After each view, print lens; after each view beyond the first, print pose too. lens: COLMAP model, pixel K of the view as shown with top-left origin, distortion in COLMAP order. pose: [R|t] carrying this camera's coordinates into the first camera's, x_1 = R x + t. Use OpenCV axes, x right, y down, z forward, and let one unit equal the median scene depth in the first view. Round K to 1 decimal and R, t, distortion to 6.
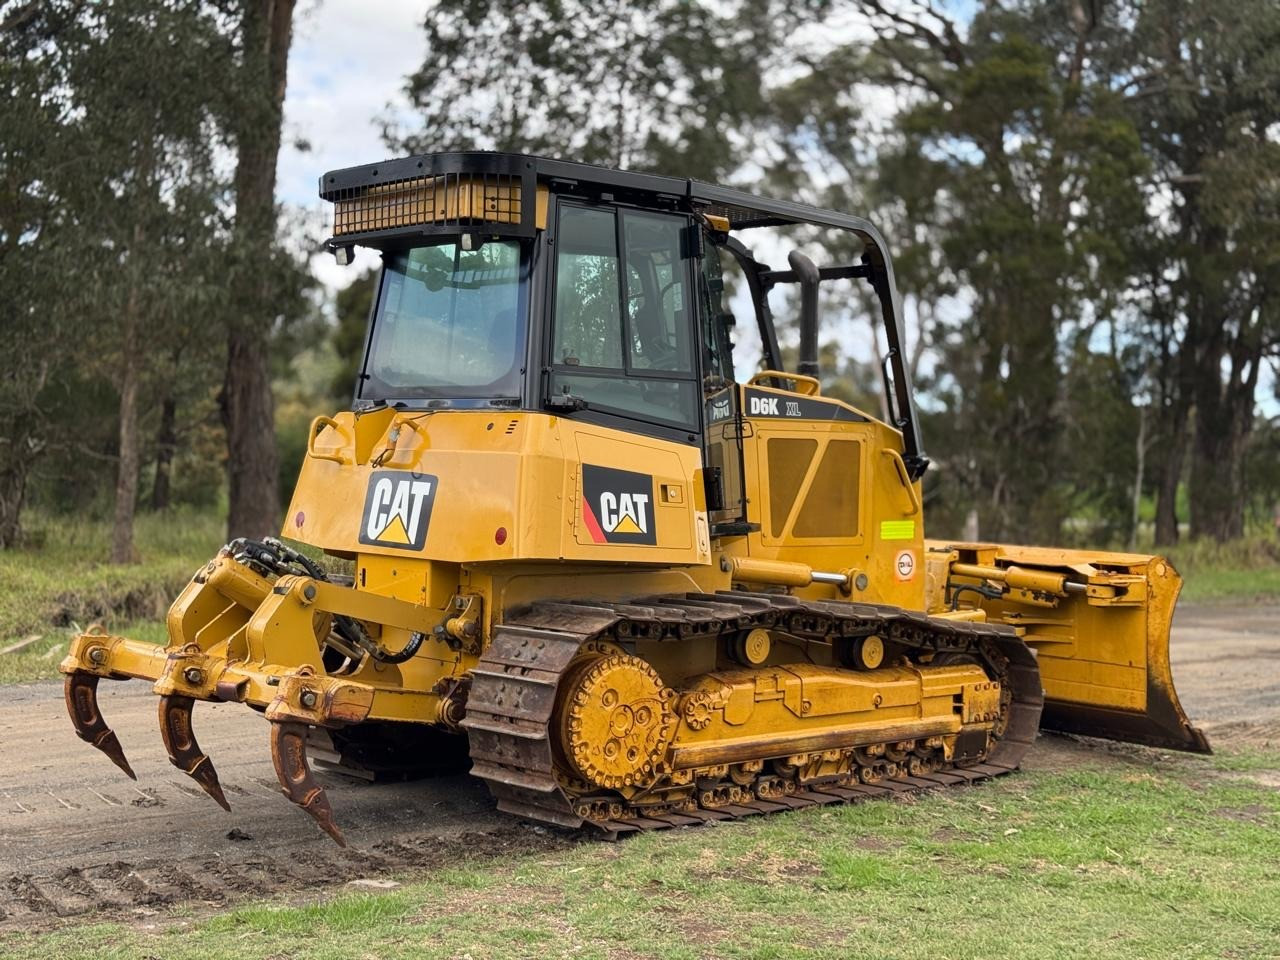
lens RADIAL K [[1778.2, 0, 639.7], [0, 1778.2, 489.2], [0, 0, 1]] dist [0.177186, -0.310547]
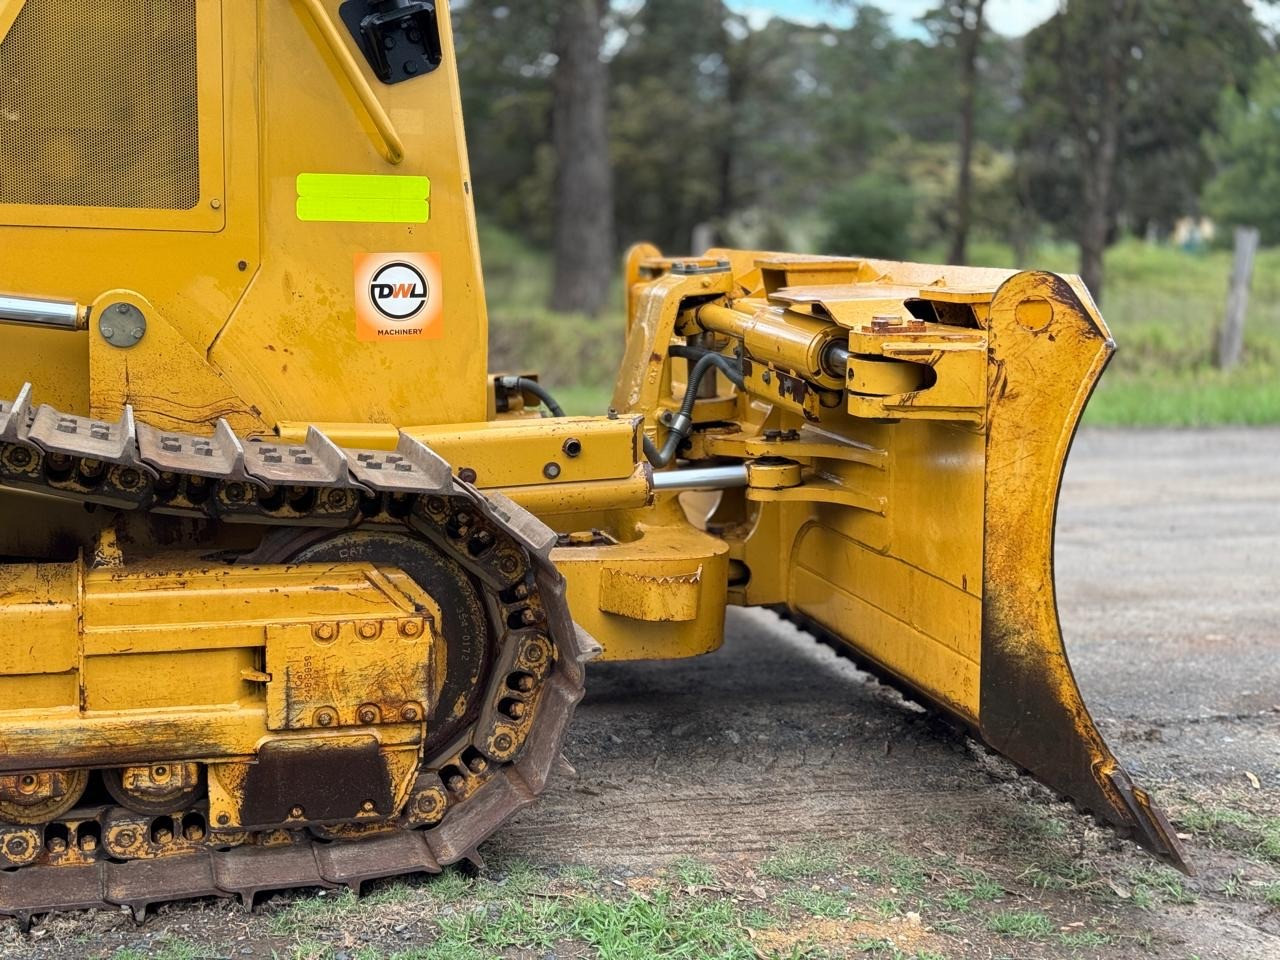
lens RADIAL K [[1778.2, 0, 639.7], [0, 1778.2, 489.2], [0, 0, 1]] dist [0.177186, -0.310547]
pose [[0.900251, 0.062496, -0.430862, 0.461880], [-0.009281, 0.992174, 0.124521, 0.045415], [0.435272, -0.108101, 0.893786, 0.840658]]
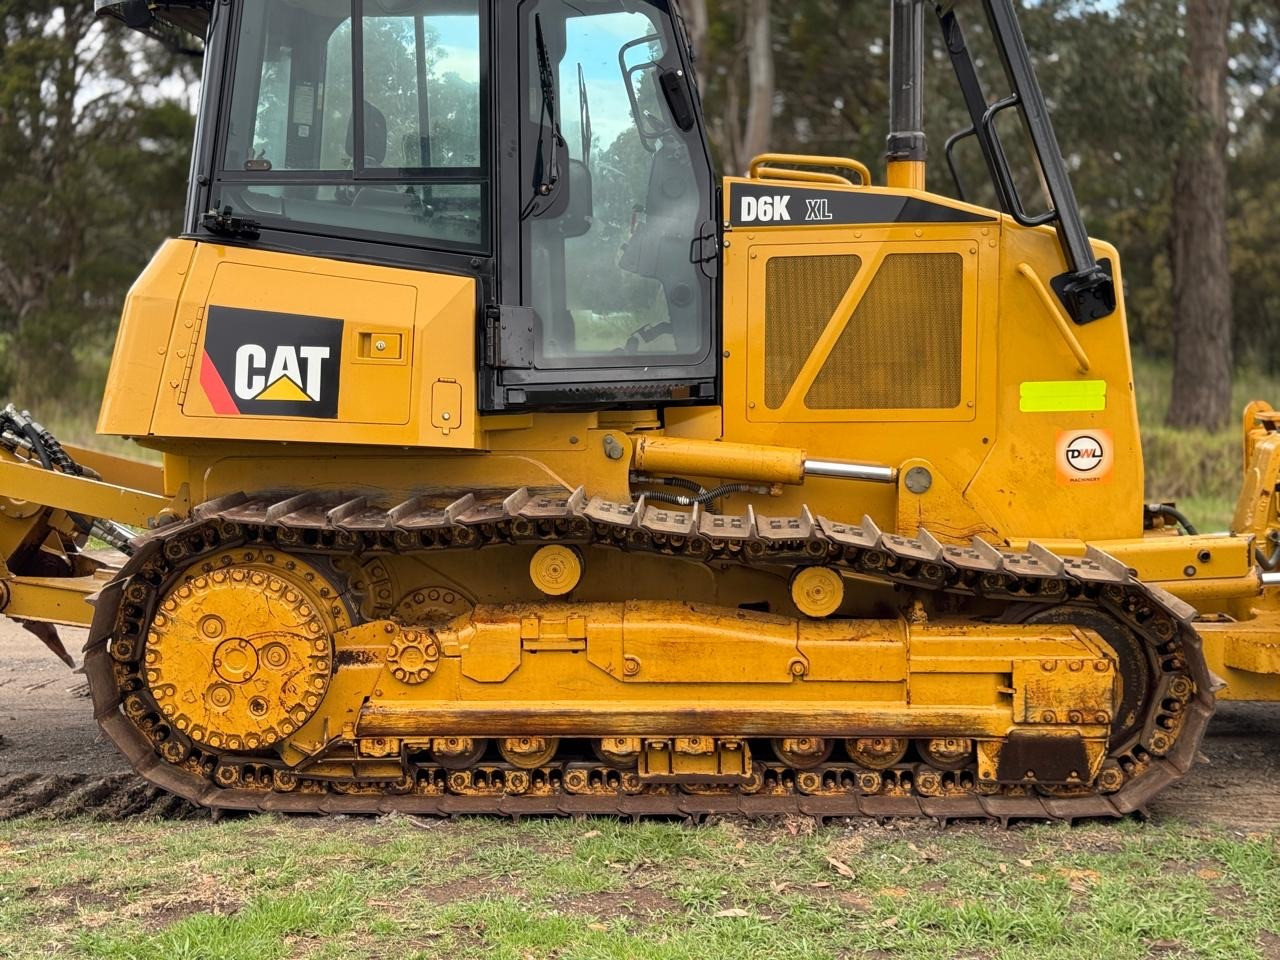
lens RADIAL K [[1778.8, 0, 632.4], [0, 1778.8, 490.2], [0, 0, 1]] dist [0.182236, -0.355685]
pose [[0.707269, 0.036691, -0.705992, 0.592905], [0.016431, 0.997529, 0.068303, 0.013161], [0.706754, -0.059909, 0.704919, 0.578530]]
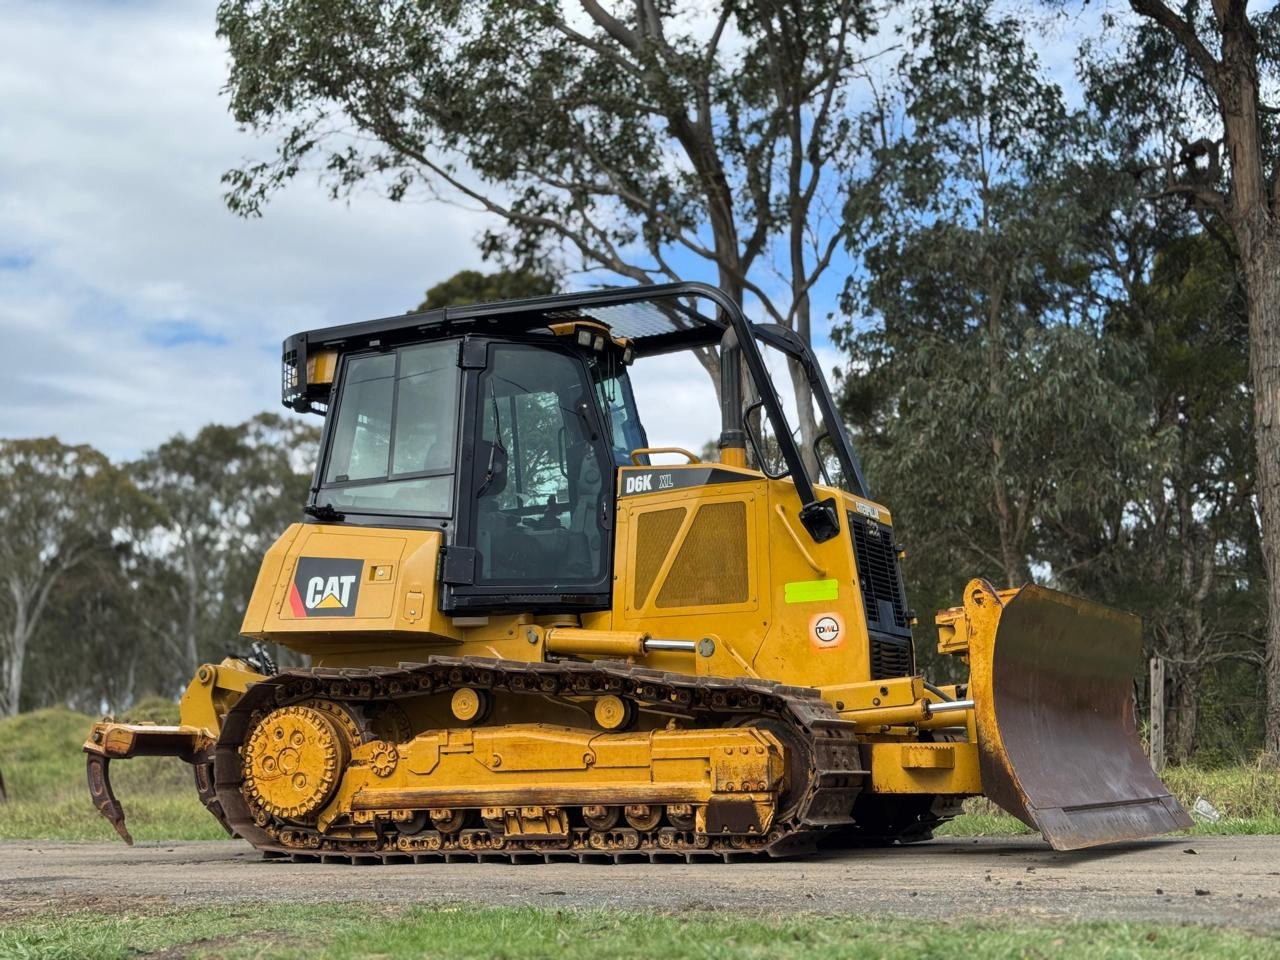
lens RADIAL K [[1777.9, 0, 645.4], [0, 1777.9, 476.9], [0, 0, 1]] dist [0.166195, -0.047639]
pose [[0.353945, -0.189808, -0.915804, 1.184145], [0.015423, 0.980241, -0.197202, 0.177617], [0.935139, 0.055674, 0.349879, 0.756364]]
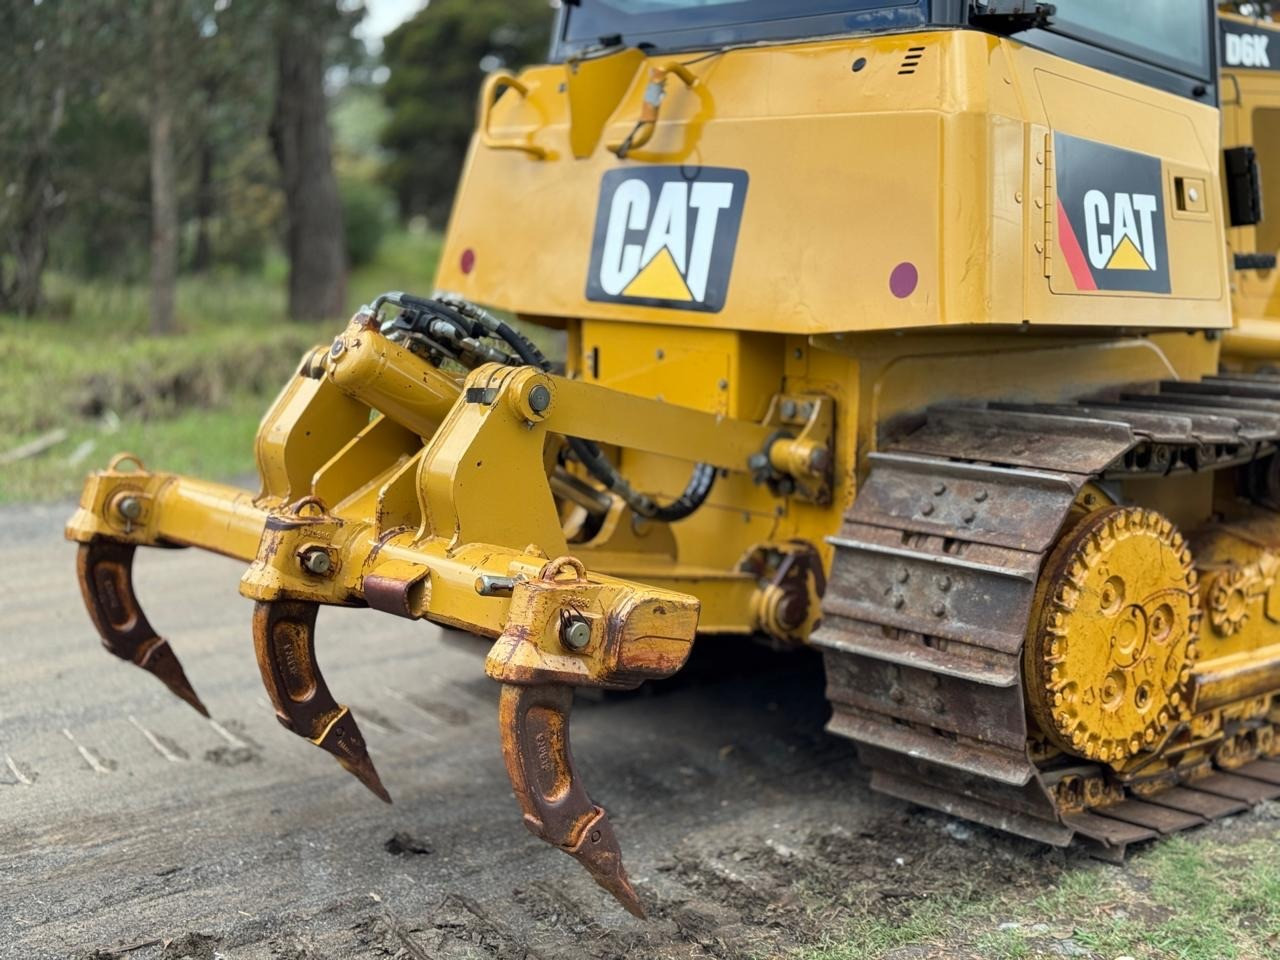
lens RADIAL K [[1778.2, 0, 639.7], [0, 1778.2, 489.2], [0, 0, 1]] dist [0.177186, -0.310547]
pose [[0.999649, -0.011801, -0.023713, -0.133599], [0.014809, 0.991274, 0.130981, 0.016560], [0.021961, -0.131287, 0.991101, 0.464414]]
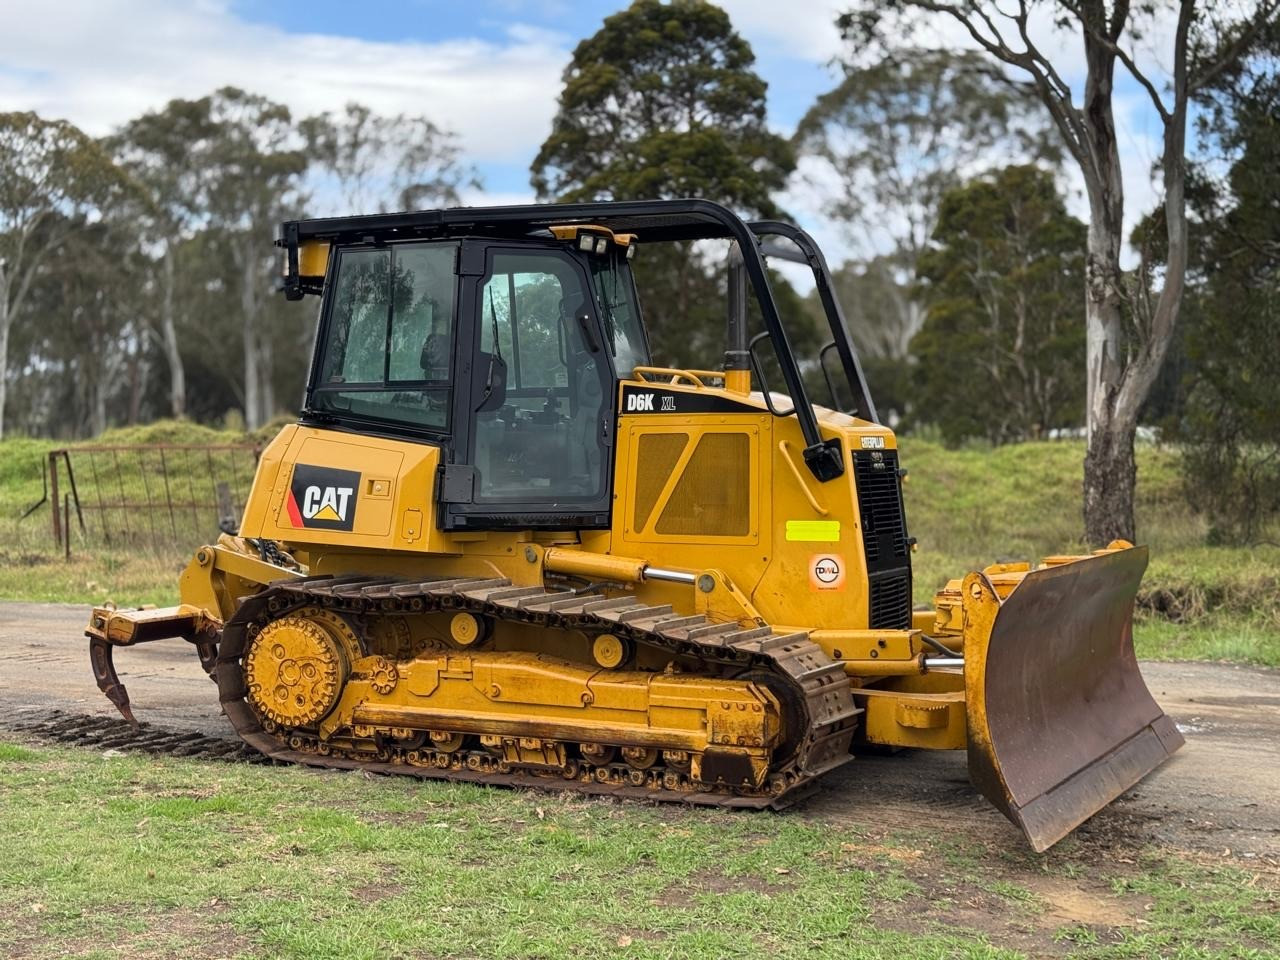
lens RADIAL K [[1778.2, 0, 639.7], [0, 1778.2, 489.2], [0, 0, 1]] dist [0.177186, -0.310547]
pose [[0.358337, 0.000203, -0.933592, 1.181268], [-0.003382, 0.999994, -0.001081, 0.004116], [0.933586, 0.003544, 0.358335, 0.750300]]
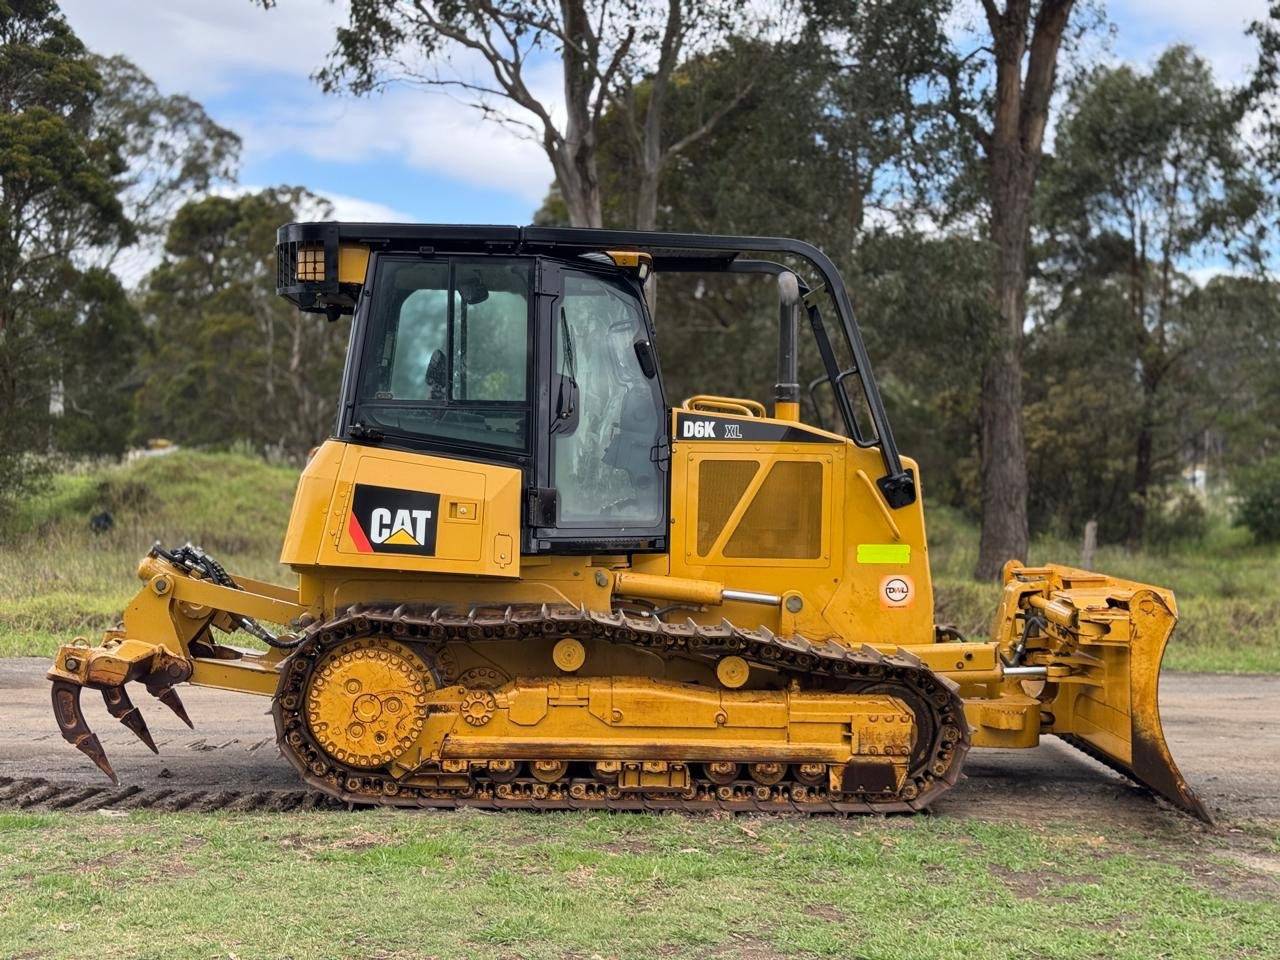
lens RADIAL K [[1778.2, 0, 639.7], [0, 1778.2, 489.2], [0, 0, 1]] dist [0.177186, -0.310547]
pose [[0.768984, -0.000735, -0.639268, 0.825586], [-0.010322, 0.999855, -0.013565, 0.002981], [0.639185, 0.017030, 0.768864, 0.215778]]
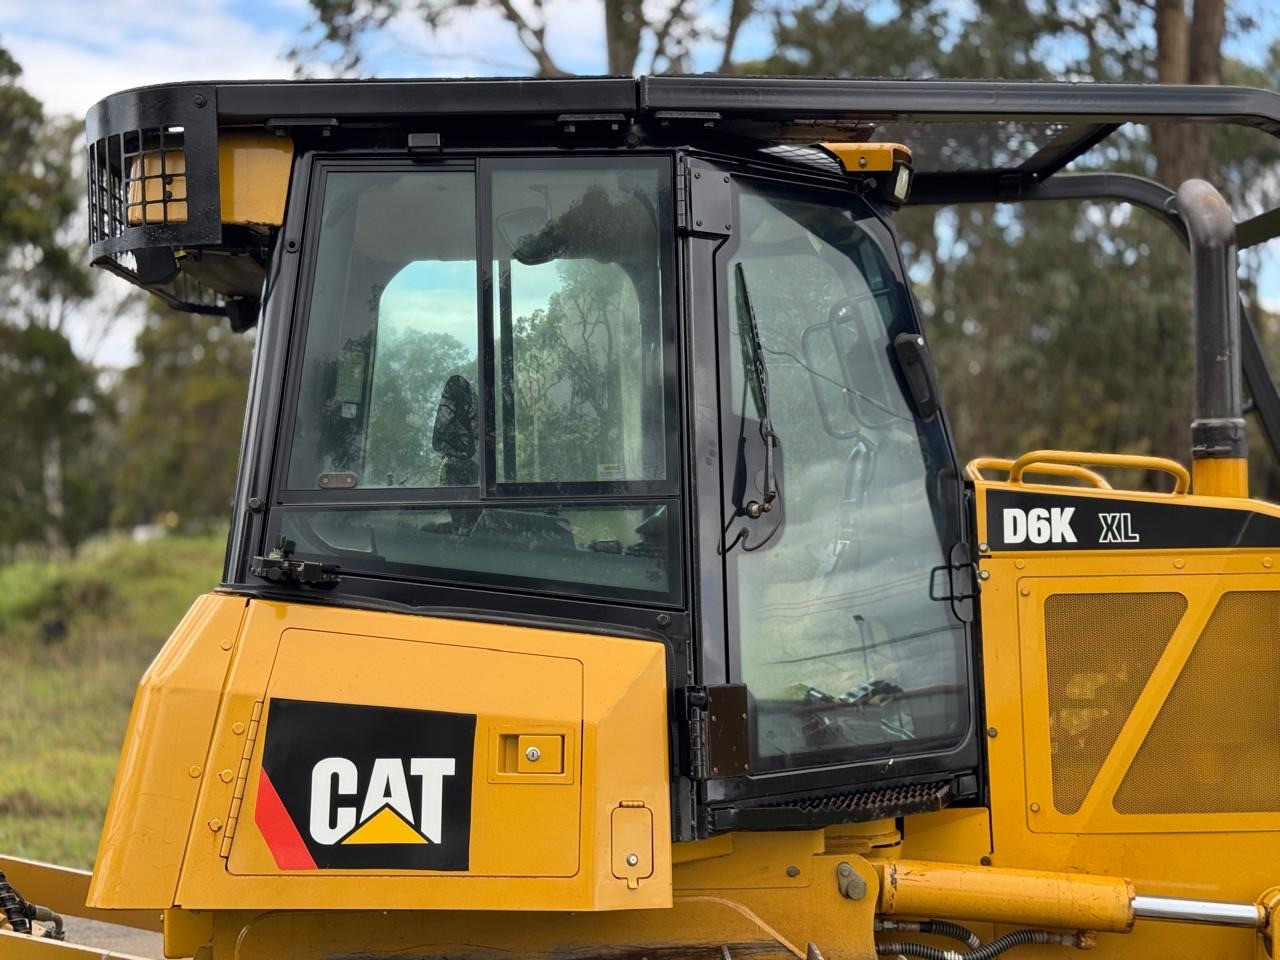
lens RADIAL K [[1778.2, 0, 639.7], [0, 1778.2, 489.2], [0, 0, 1]] dist [0.177186, -0.310547]
pose [[0.762559, -0.050979, -0.644907, 0.344673], [0.028707, 0.998575, -0.044992, -0.044600], [0.646281, 0.015796, 0.762936, 0.672428]]
